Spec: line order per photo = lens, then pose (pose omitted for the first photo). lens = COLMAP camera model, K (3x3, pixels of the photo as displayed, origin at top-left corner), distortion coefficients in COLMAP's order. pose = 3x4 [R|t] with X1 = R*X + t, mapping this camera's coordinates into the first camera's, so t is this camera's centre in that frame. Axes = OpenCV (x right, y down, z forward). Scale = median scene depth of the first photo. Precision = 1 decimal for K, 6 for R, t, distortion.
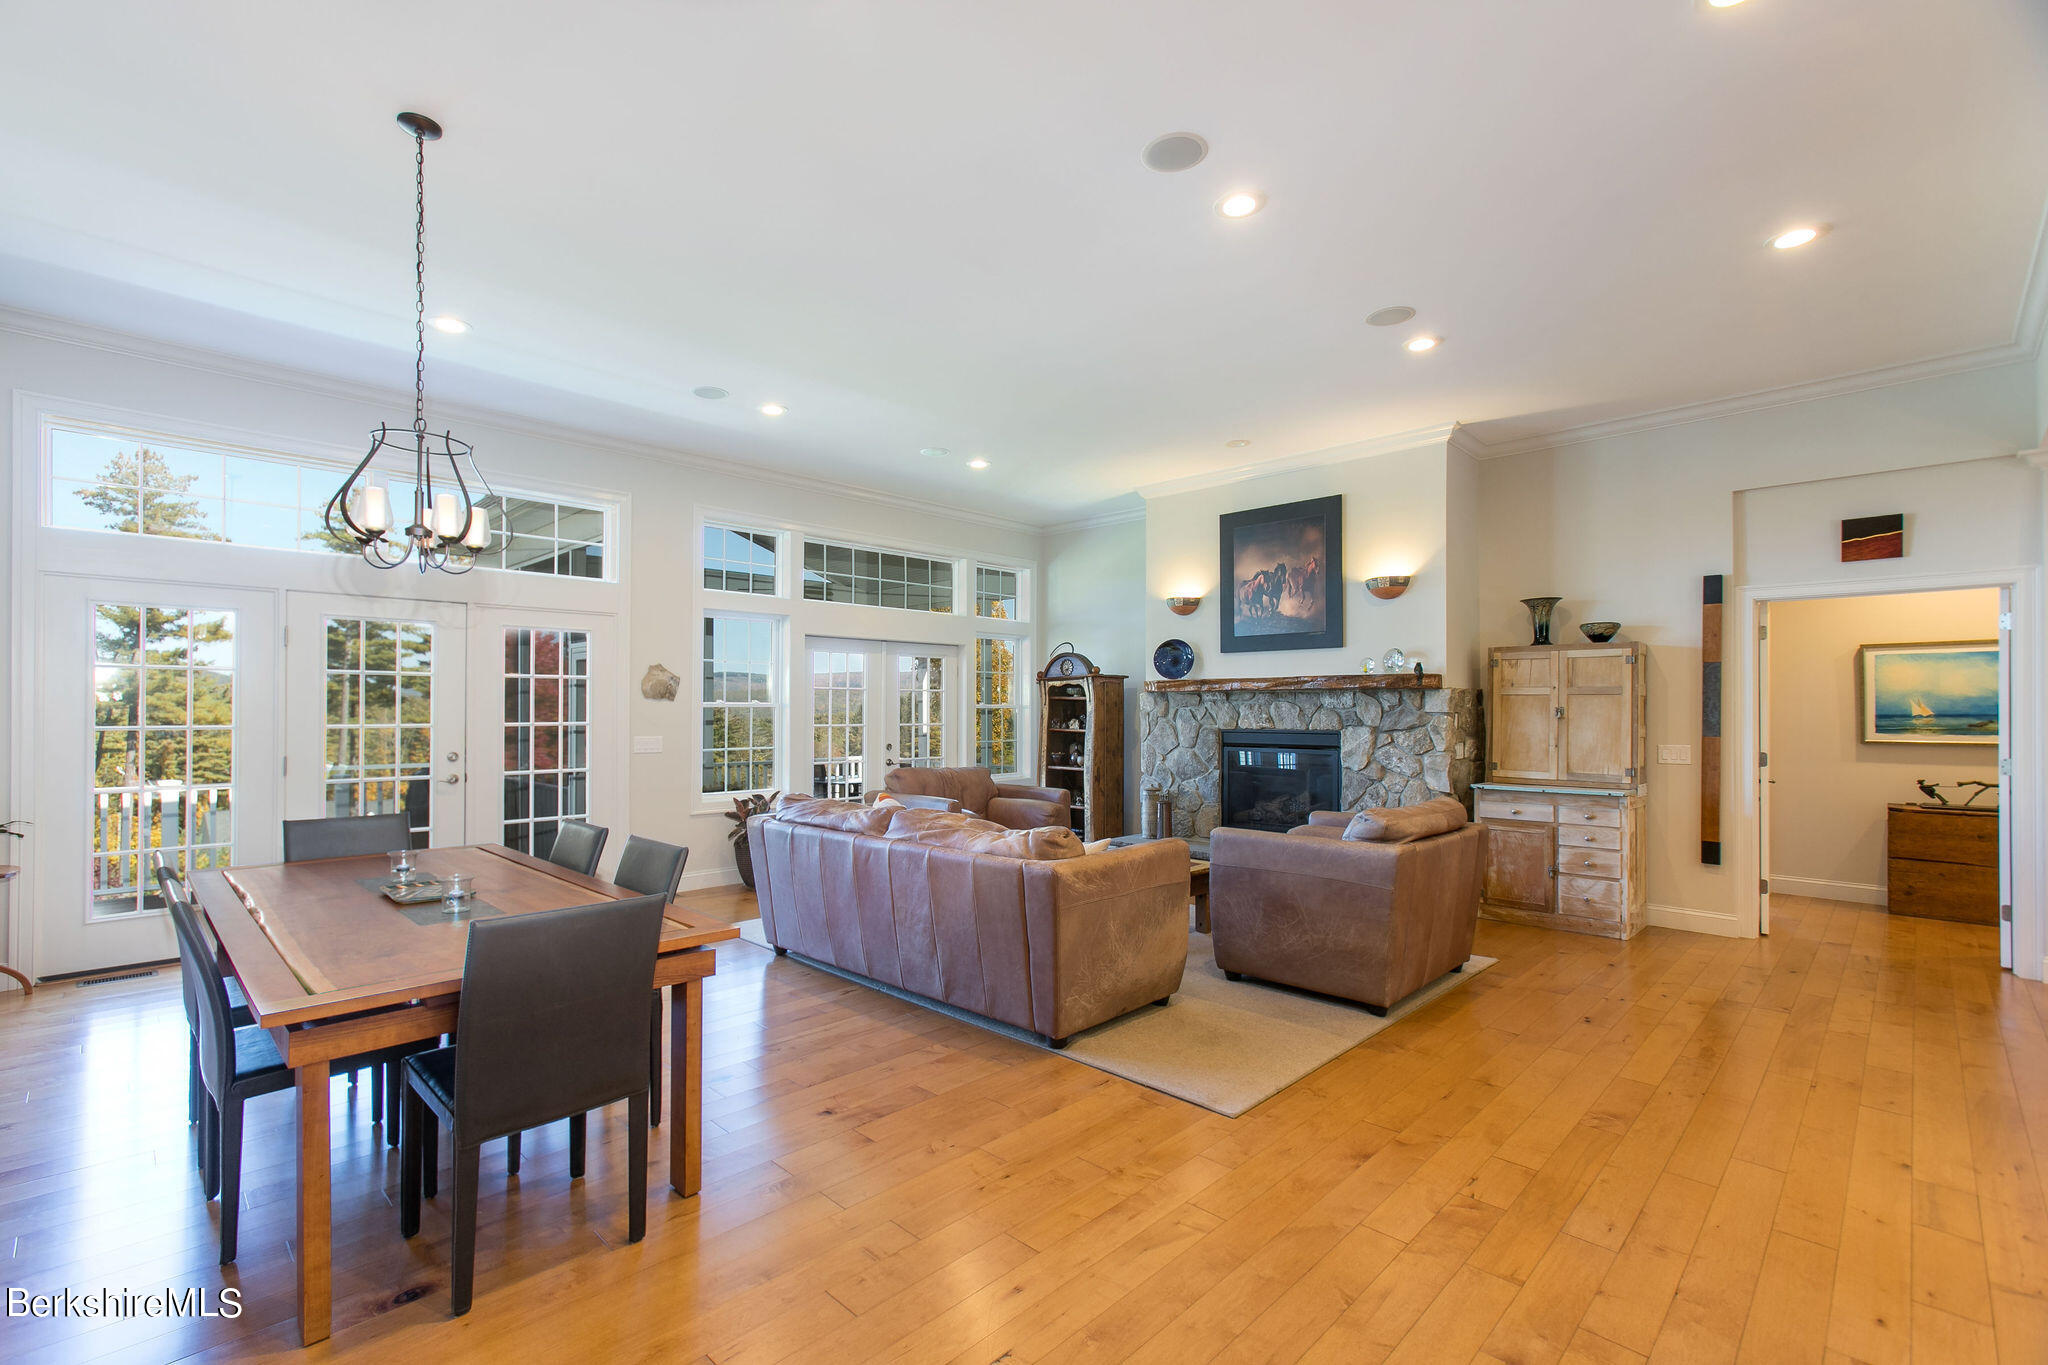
lens RADIAL K [[906.7, 0, 972.8], [0, 906.7, 708.3], [0, 0, 1]] dist [0.010455, 0.002620]
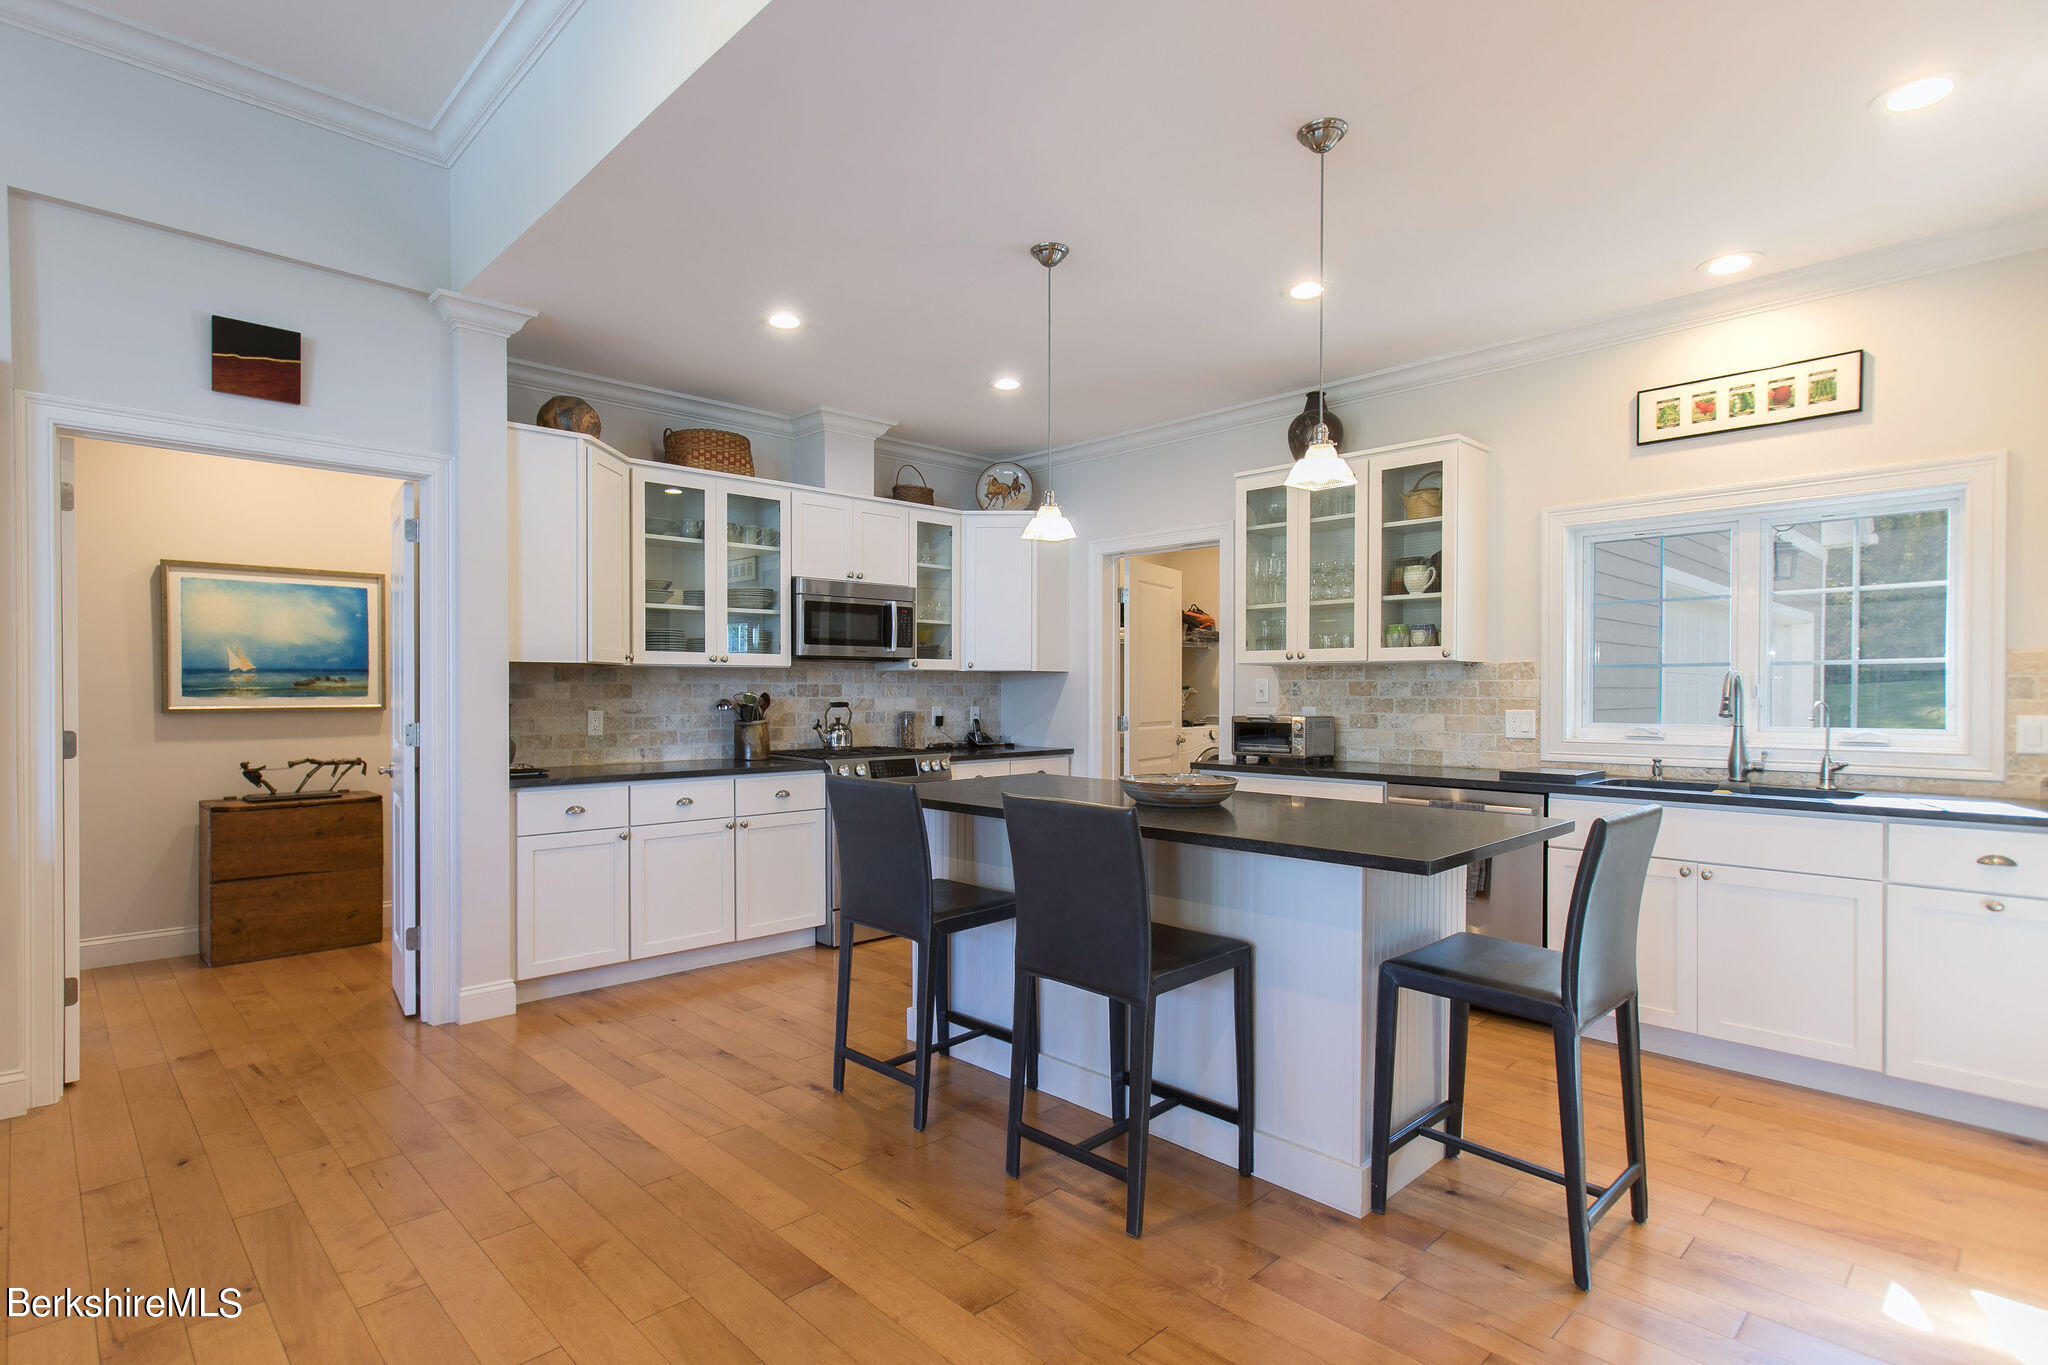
lens RADIAL K [[1024.0, 0, 1017.4], [0, 1024.0, 698.3], [0, 0, 1]] dist [0.000941, -0.000567]
pose [[0.001433, -0.011136, 0.999937, 0.253235], [-0.000991, 0.999937, 0.011138, 0.019877], [-0.999998, -0.001007, 0.001422, 0.406551]]
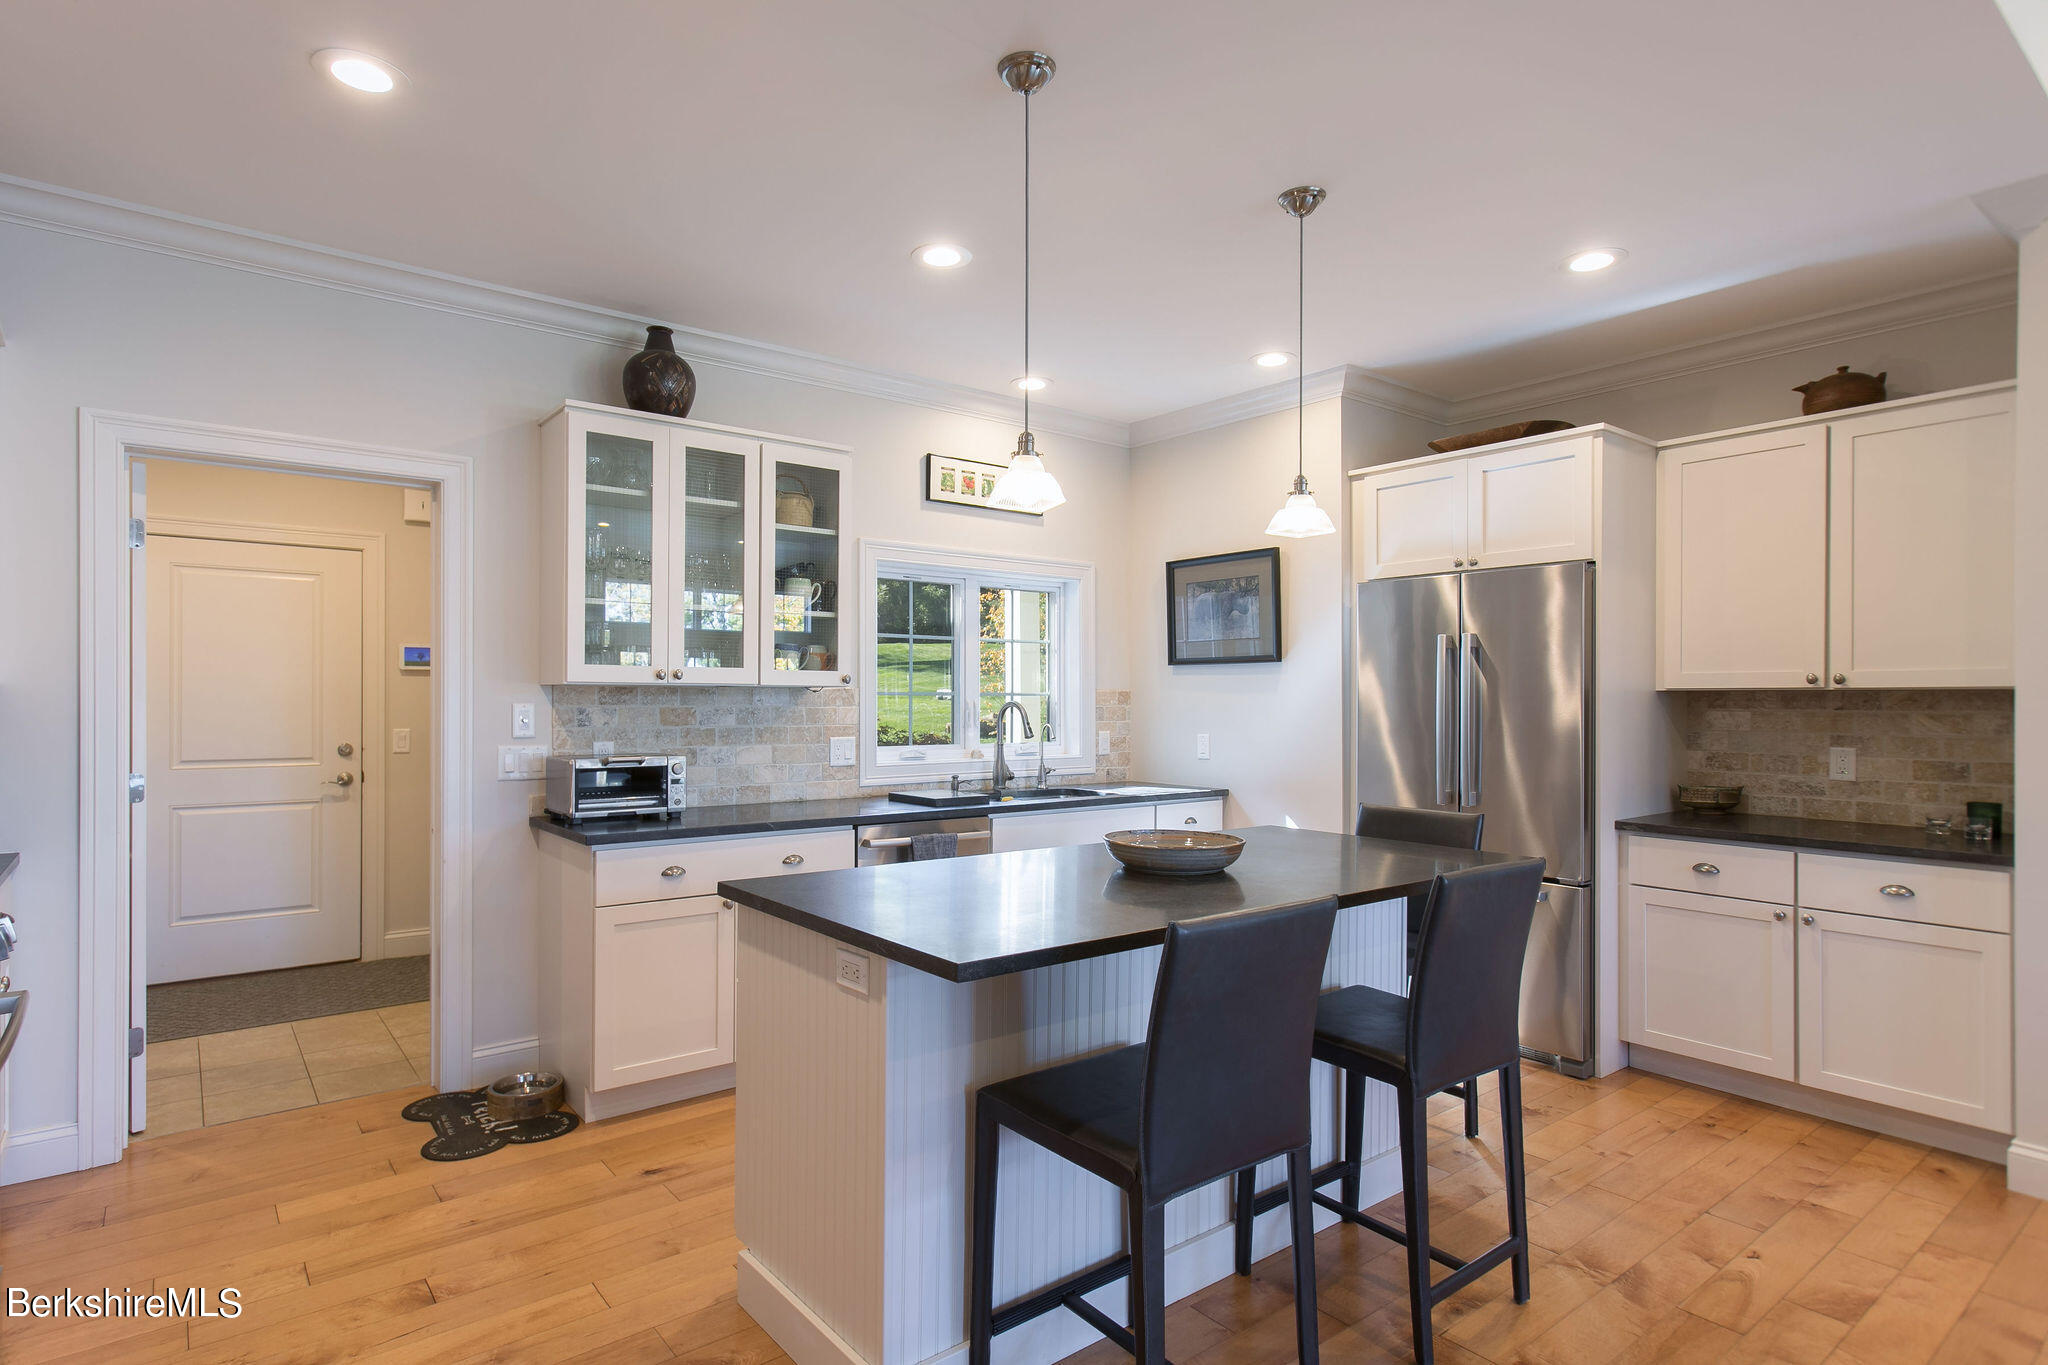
lens RADIAL K [[1076.8, 0, 1022.3], [0, 1076.8, 686.7], [0, 0, 1]] dist [0.021032, -0.000564]
pose [[-0.994639, -0.006725, 0.103188, 0.739849], [-0.008037, 0.999892, -0.012299, 0.009636], [-0.103094, -0.013062, -0.994586, 0.763568]]
